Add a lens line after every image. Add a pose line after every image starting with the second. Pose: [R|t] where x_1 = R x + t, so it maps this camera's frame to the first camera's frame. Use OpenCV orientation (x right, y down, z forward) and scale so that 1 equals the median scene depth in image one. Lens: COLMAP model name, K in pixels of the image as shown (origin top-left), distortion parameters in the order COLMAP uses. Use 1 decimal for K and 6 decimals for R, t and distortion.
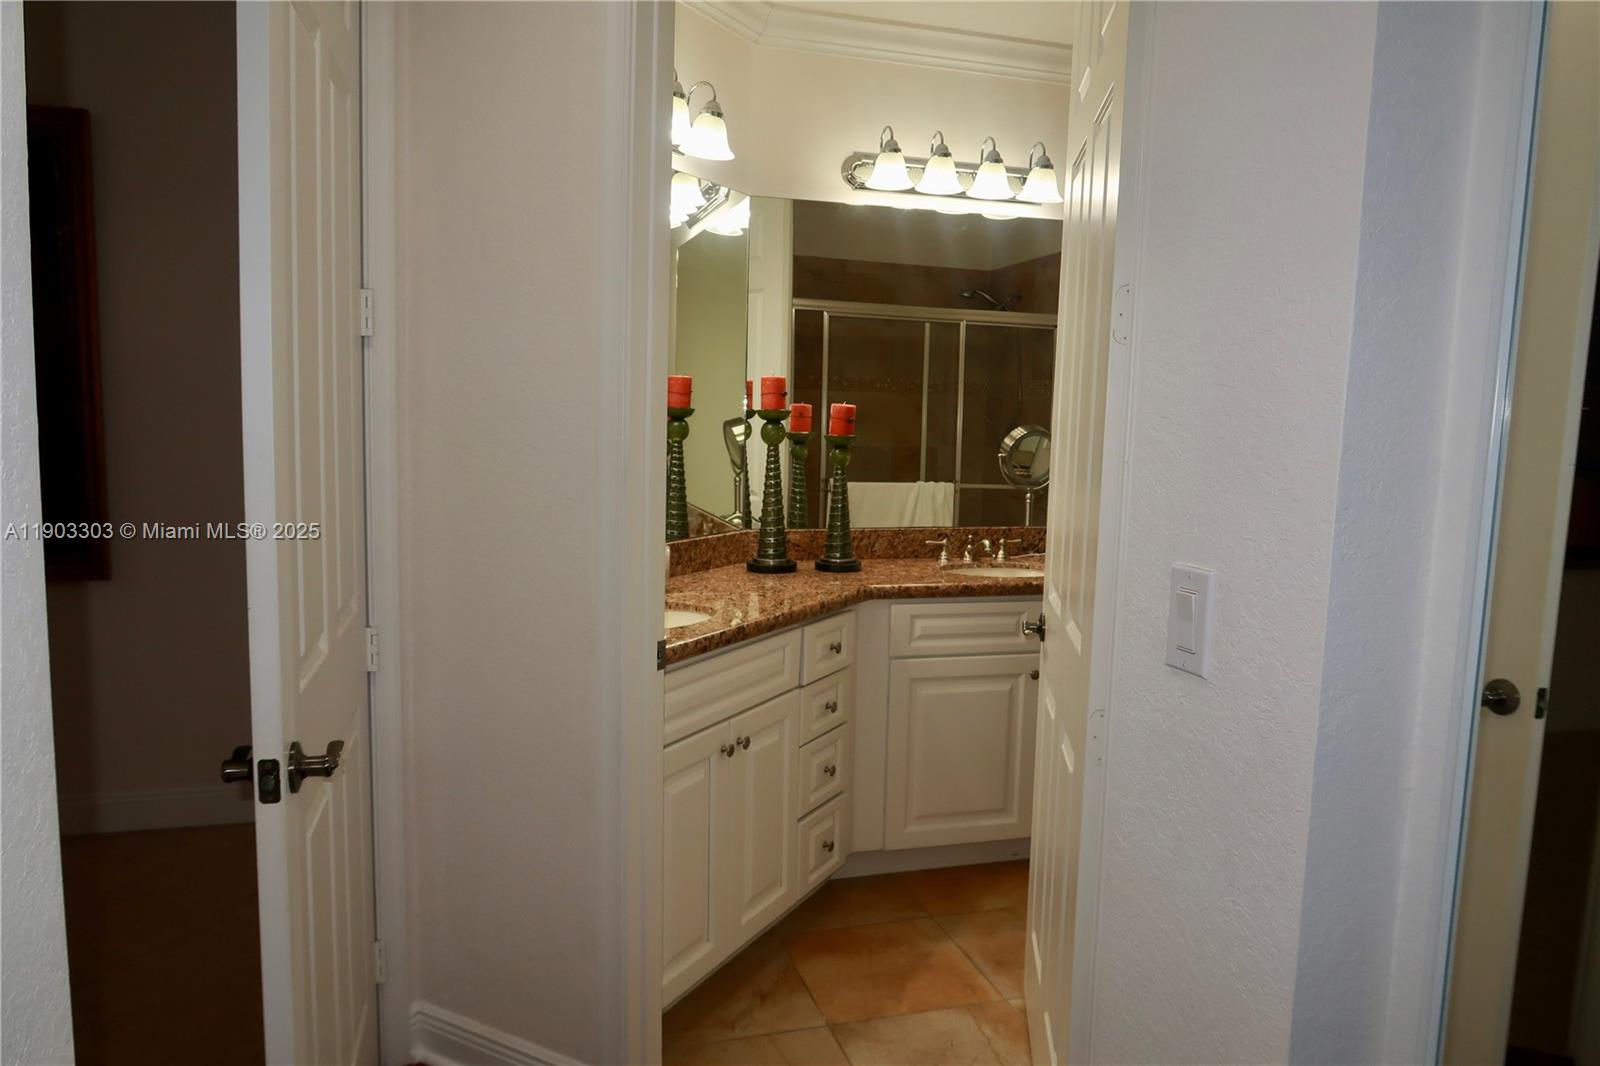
lens RADIAL K [[1088.2, 0, 800.7], [0, 1088.2, 531.2], [0, 0, 1]] dist [-0.027427, 0.004779]
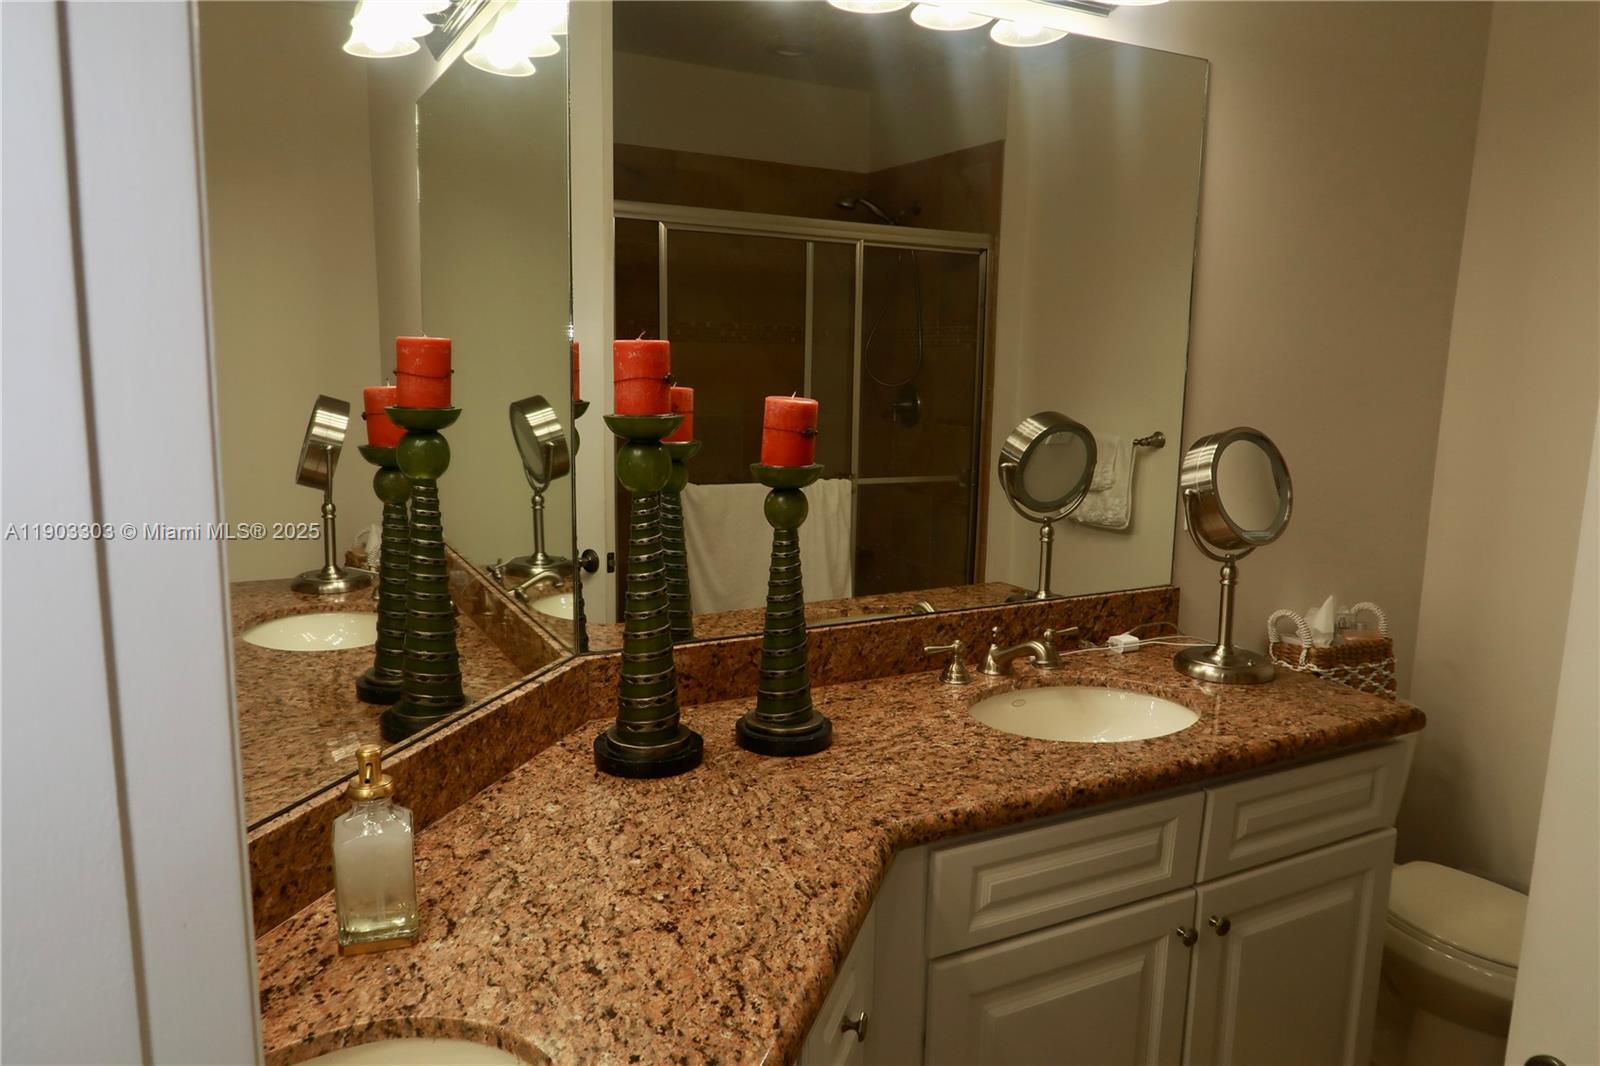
lens RADIAL K [[1088.2, 0, 796.0], [0, 1088.2, 538.0], [0, 0, 1]] dist [-0.027427, 0.004779]
pose [[0.979410, -0.038952, 0.198086, -0.049149], [0.026273, 0.997458, 0.066237, -0.080518], [-0.200162, -0.059669, 0.977944, 0.494952]]
